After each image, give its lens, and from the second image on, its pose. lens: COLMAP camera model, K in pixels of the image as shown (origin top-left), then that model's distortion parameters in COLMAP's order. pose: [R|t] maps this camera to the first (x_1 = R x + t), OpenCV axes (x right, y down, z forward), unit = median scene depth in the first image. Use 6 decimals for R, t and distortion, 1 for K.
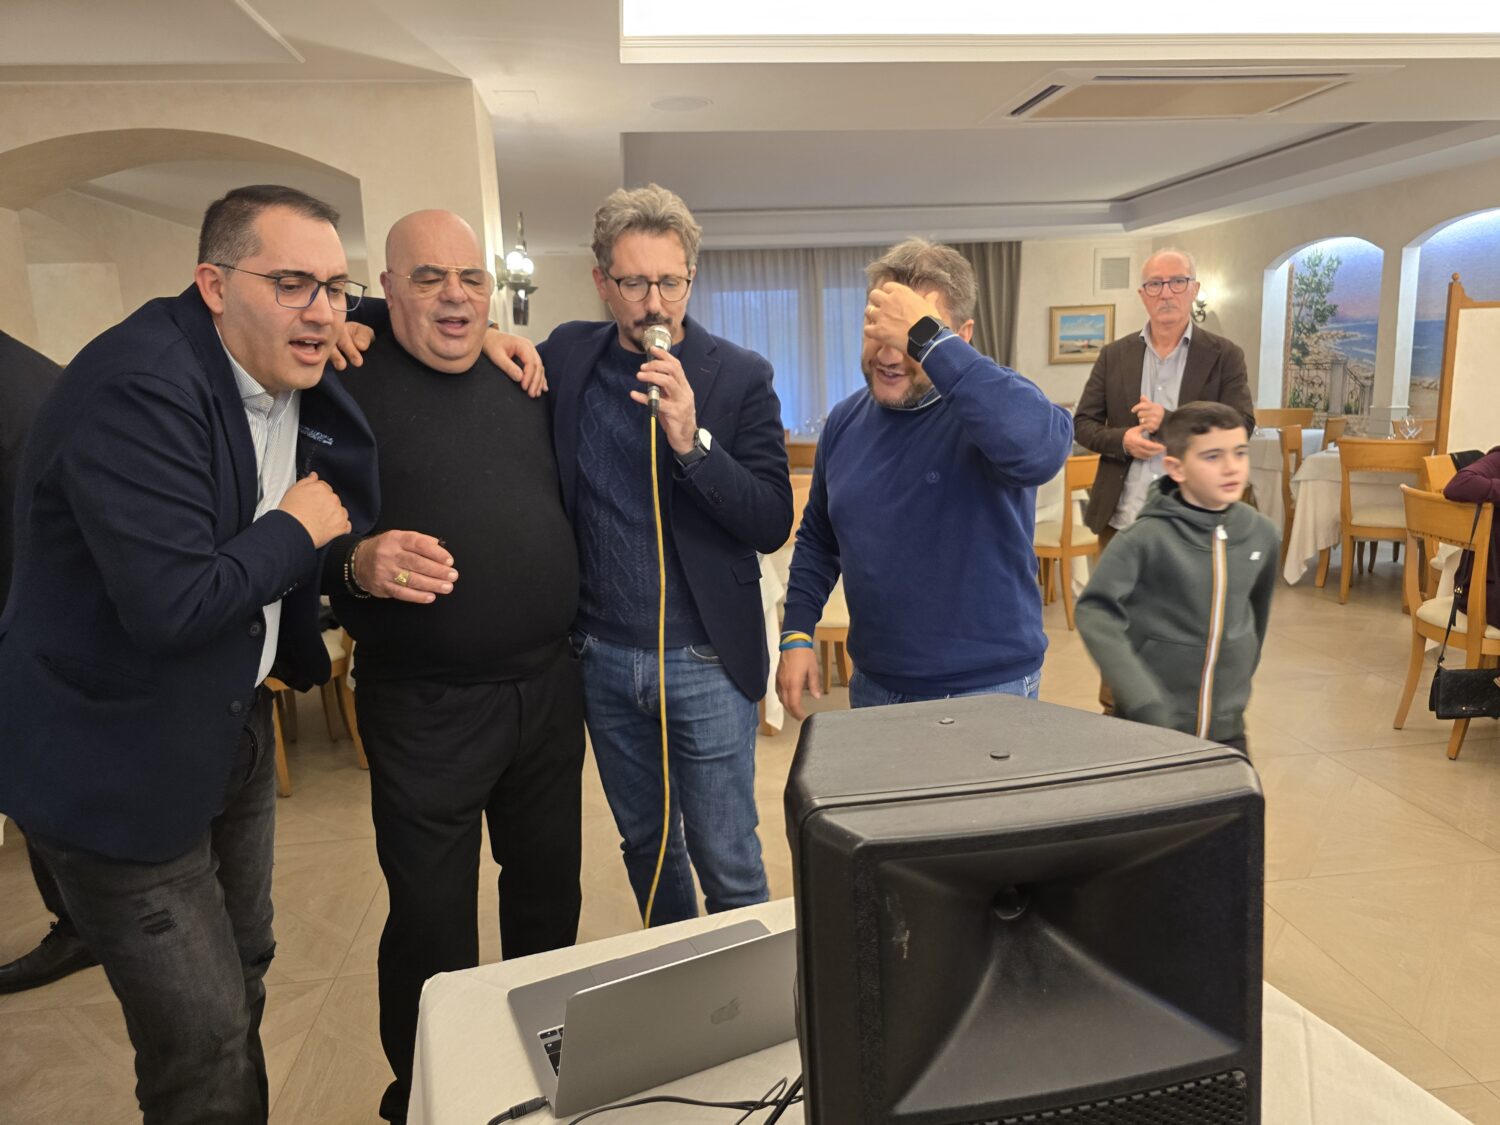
lens RADIAL K [[1029.8, 0, 755.8], [0, 1029.8, 561.8], [0, 0, 1]] dist [0.037557, -0.037246]
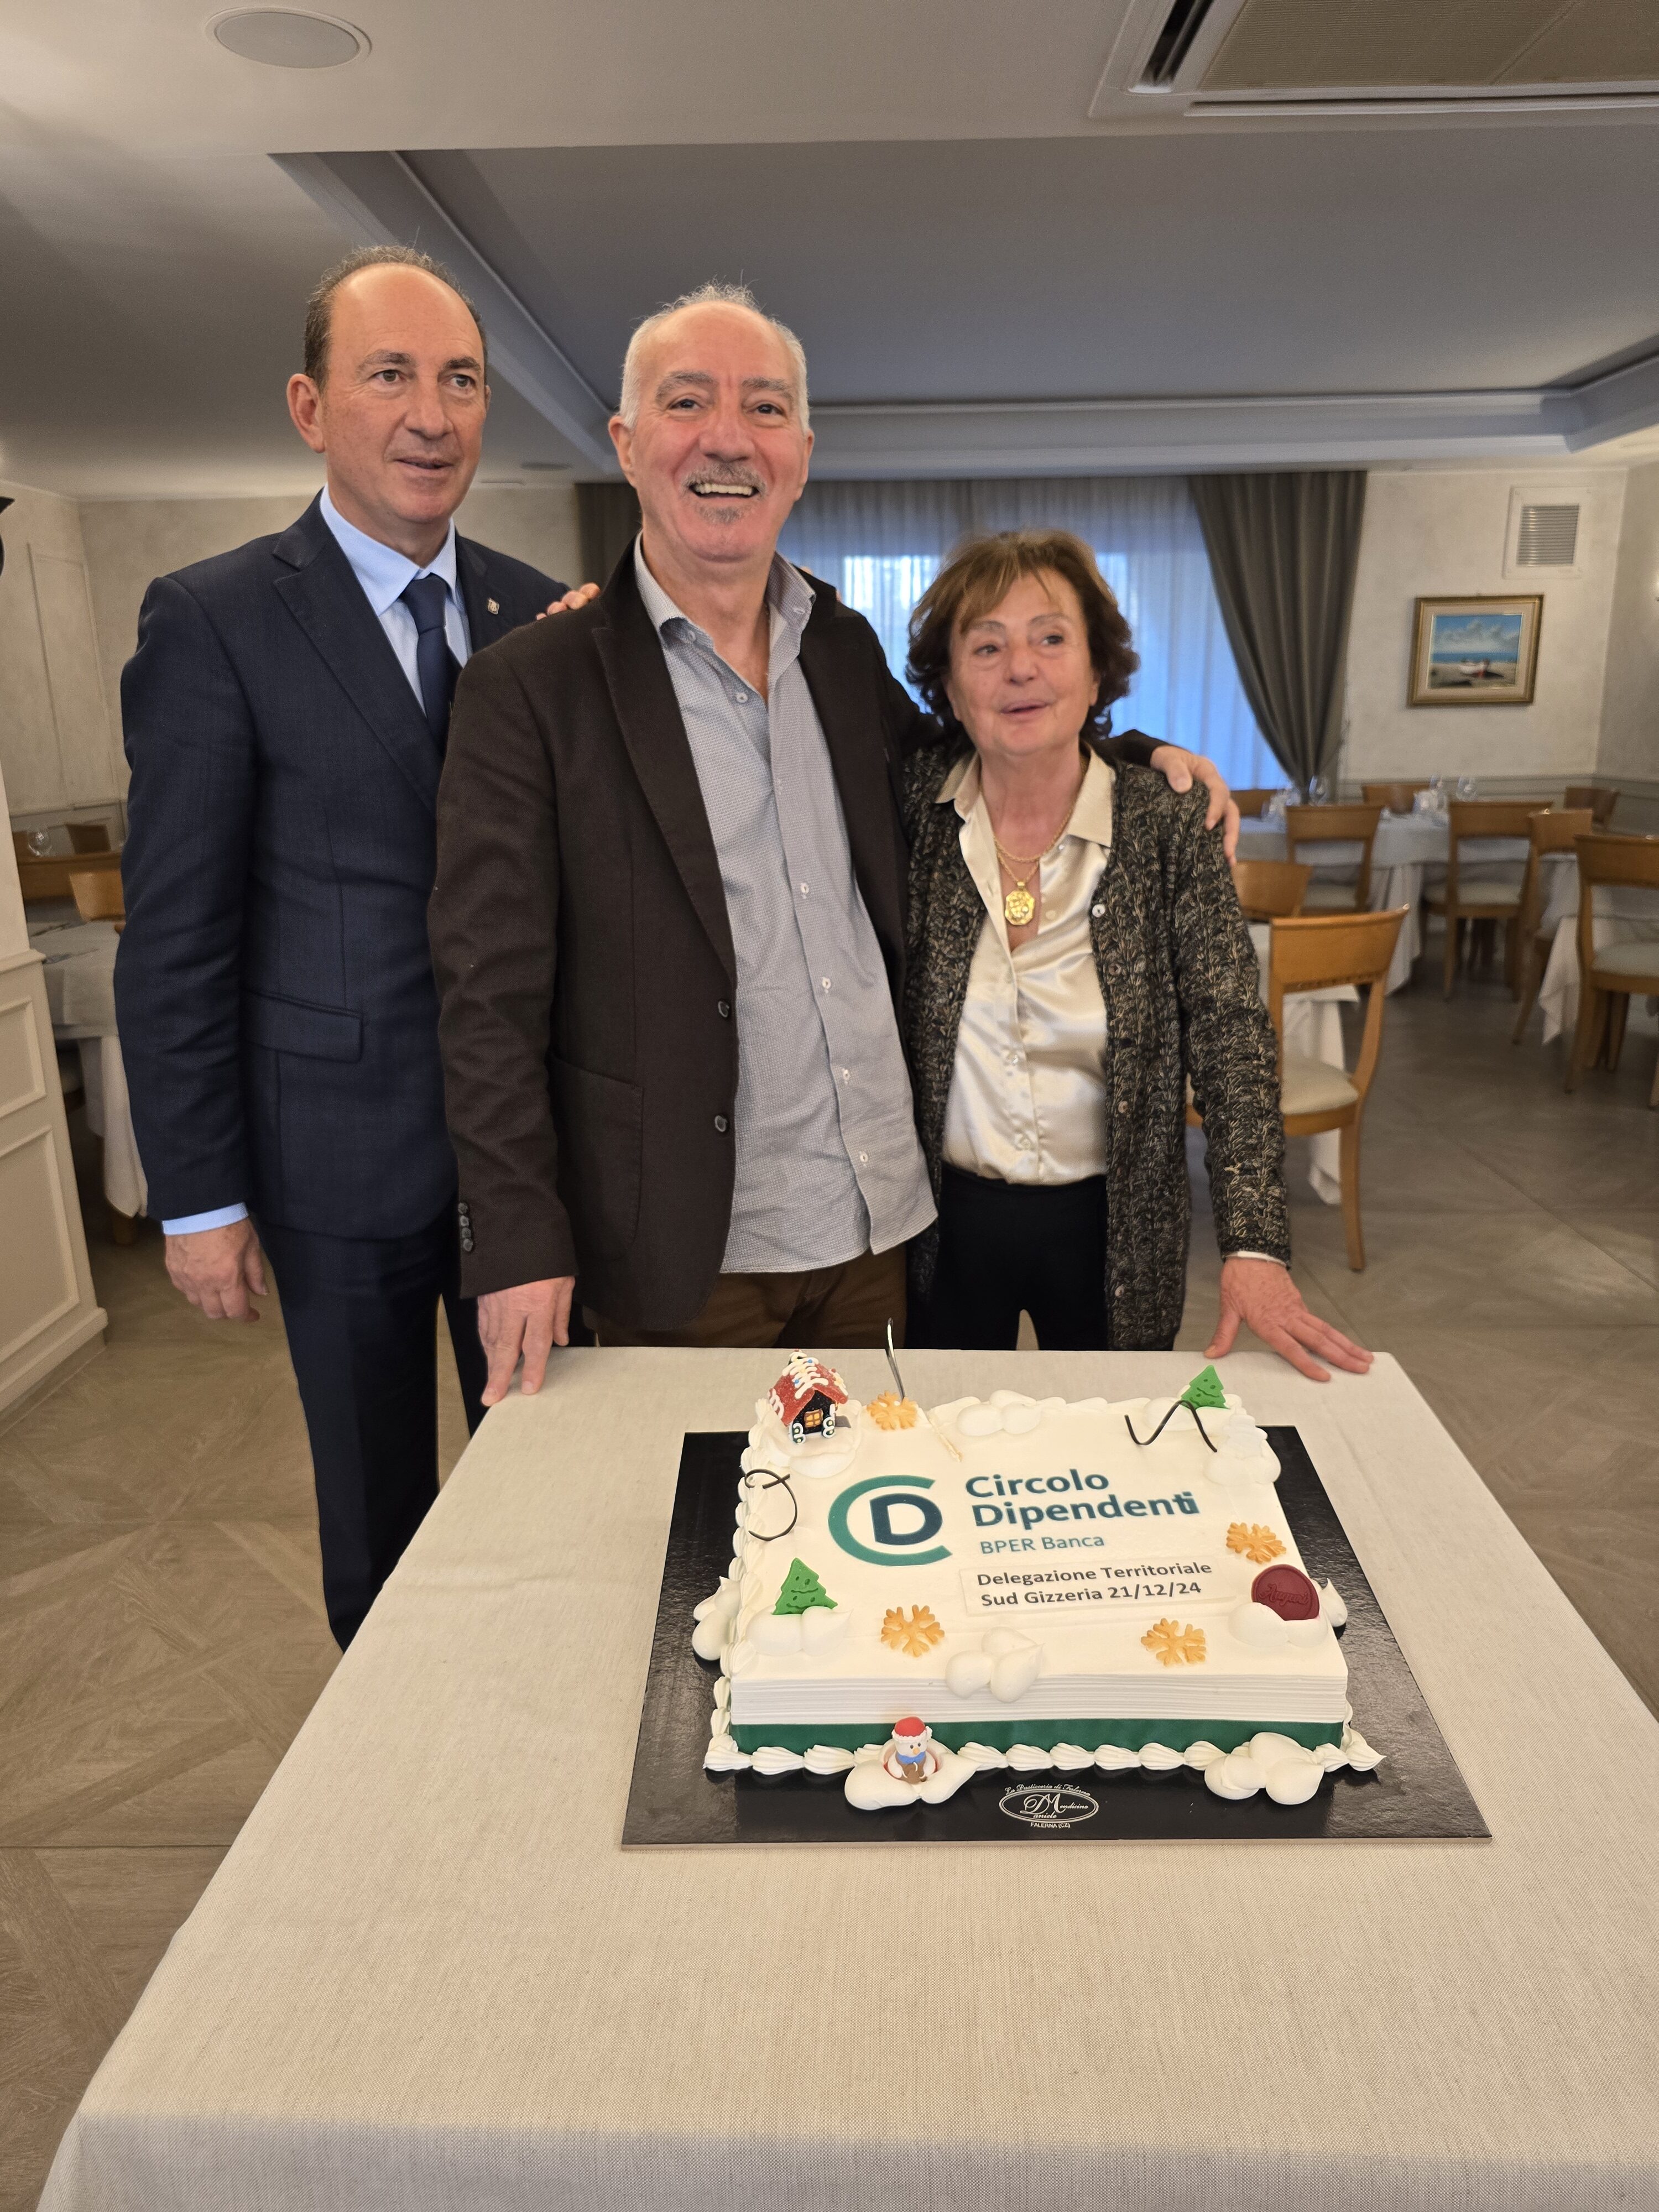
lens RADIAL K [[1518.7, 0, 840.1], [0, 1518.7, 1120.2], [0, 0, 1]] dist [0.037557, -0.037246]
pose [[0.991420, 0.056528, -0.117863, 0.121162], [-0.046786, 0.995380, 0.083847, -0.037695], [0.122058, -0.077613, 0.989484, 0.200583]]
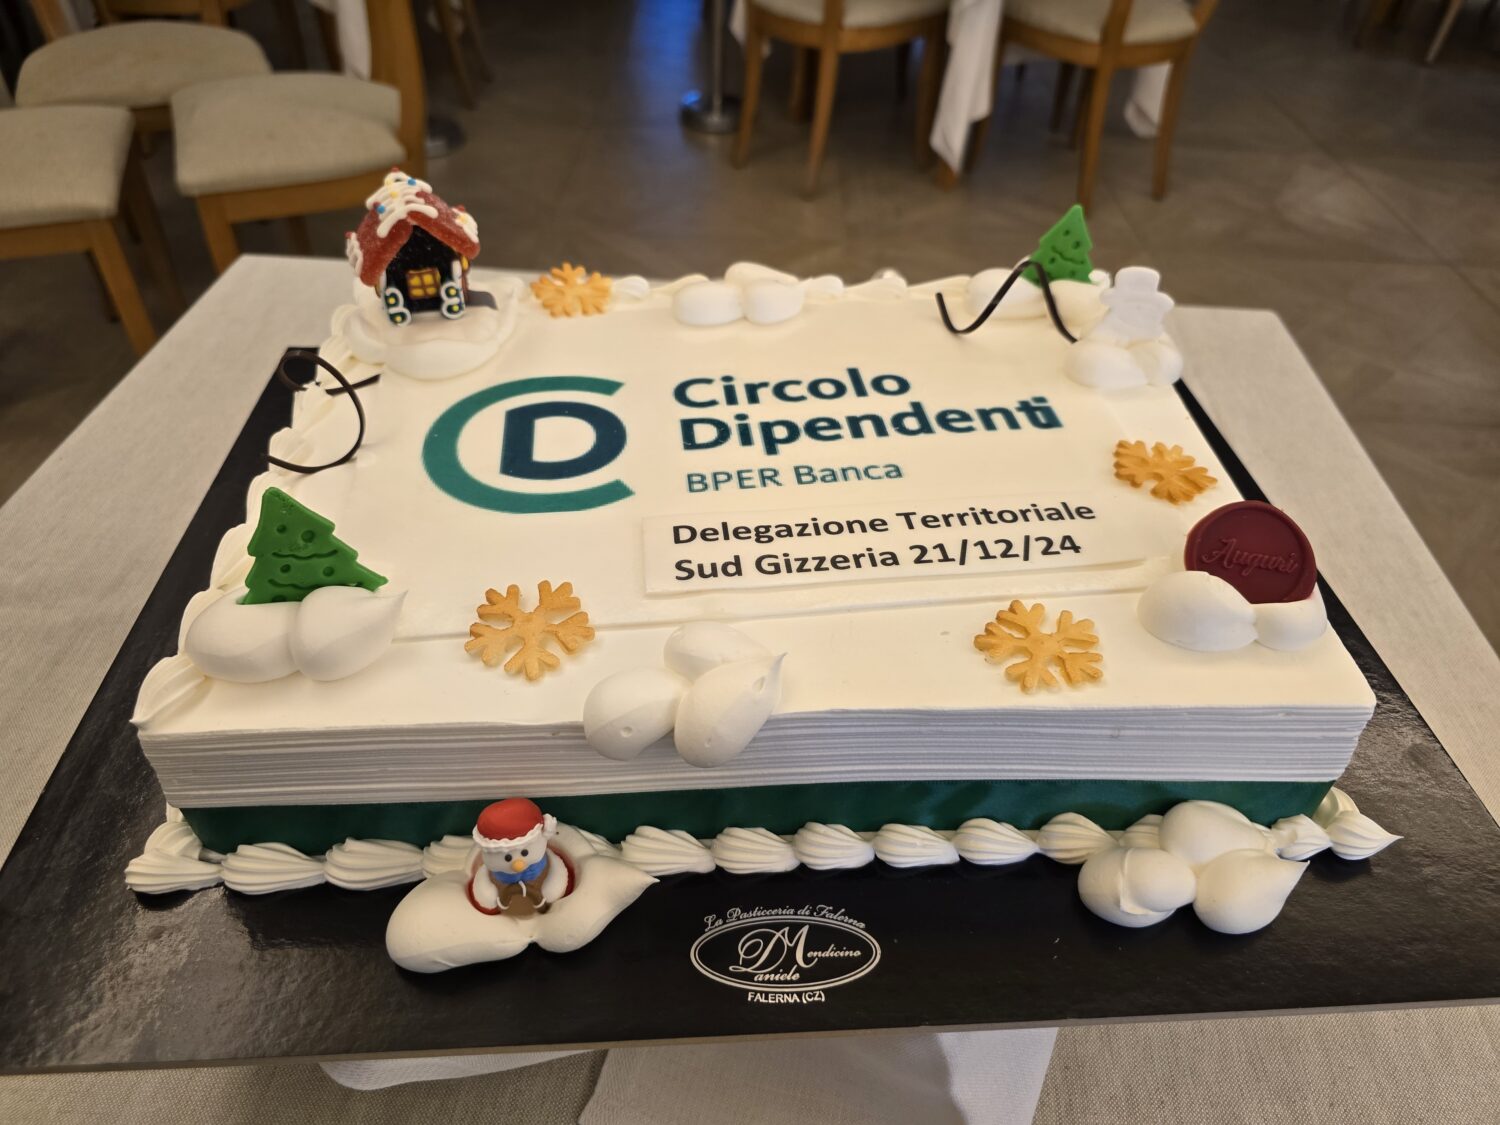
lens RADIAL K [[1029.8, 0, 749.5], [0, 1029.8, 572.1], [0, 0, 1]] dist [0.037557, -0.037246]
pose [[0.996189, 0.079763, -0.035285, 0.124496], [-0.061208, 0.927538, 0.368684, -0.009038], [0.062136, -0.365119, 0.928885, 0.271716]]
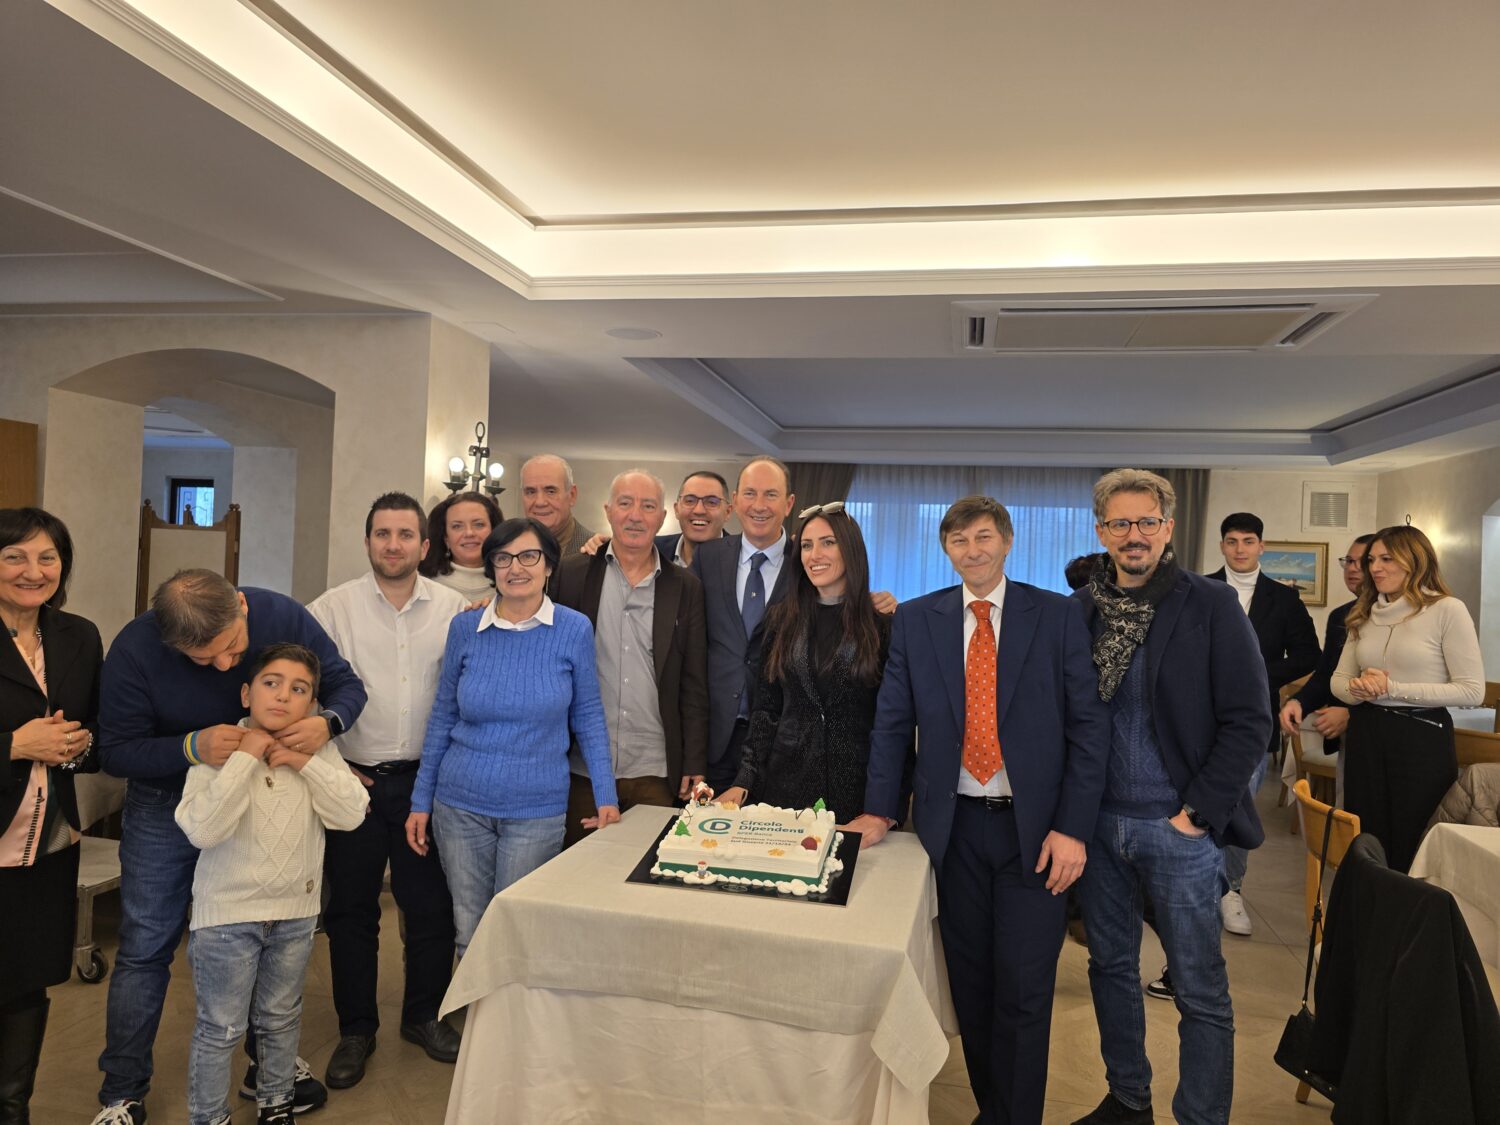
lens RADIAL K [[1029.8, 0, 745.1], [0, 1029.8, 553.4], [0, 0, 1]] dist [0.037557, -0.037246]
pose [[0.942699, 0.073152, -0.325526, 0.207199], [-0.136463, 0.974865, -0.176115, -0.020952], [0.304461, 0.210446, 0.928987, 0.039348]]
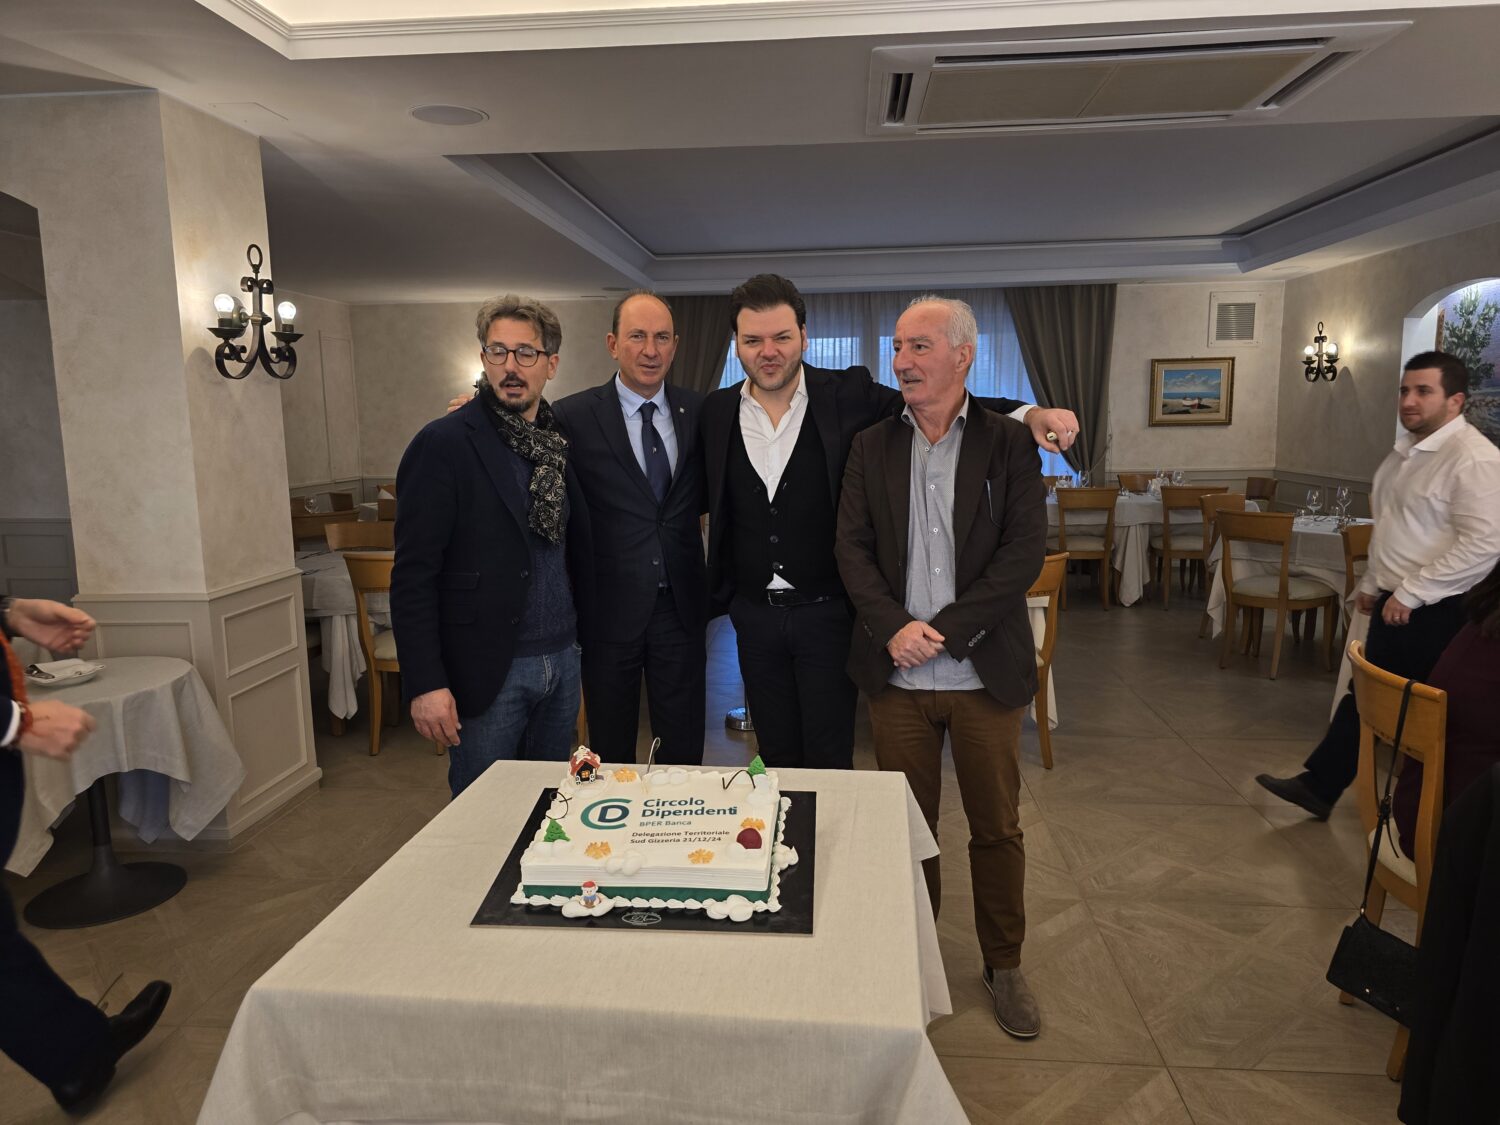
lens RADIAL K [[1029.8, 0, 753.8], [0, 1029.8, 560.0], [0, 0, 1]] dist [0.037557, -0.037246]
pose [[0.978526, 0.052658, -0.199282, 0.175055], [-0.060895, 0.997515, -0.035430, -0.038607], [0.196921, 0.046804, 0.979302, 0.132187]]
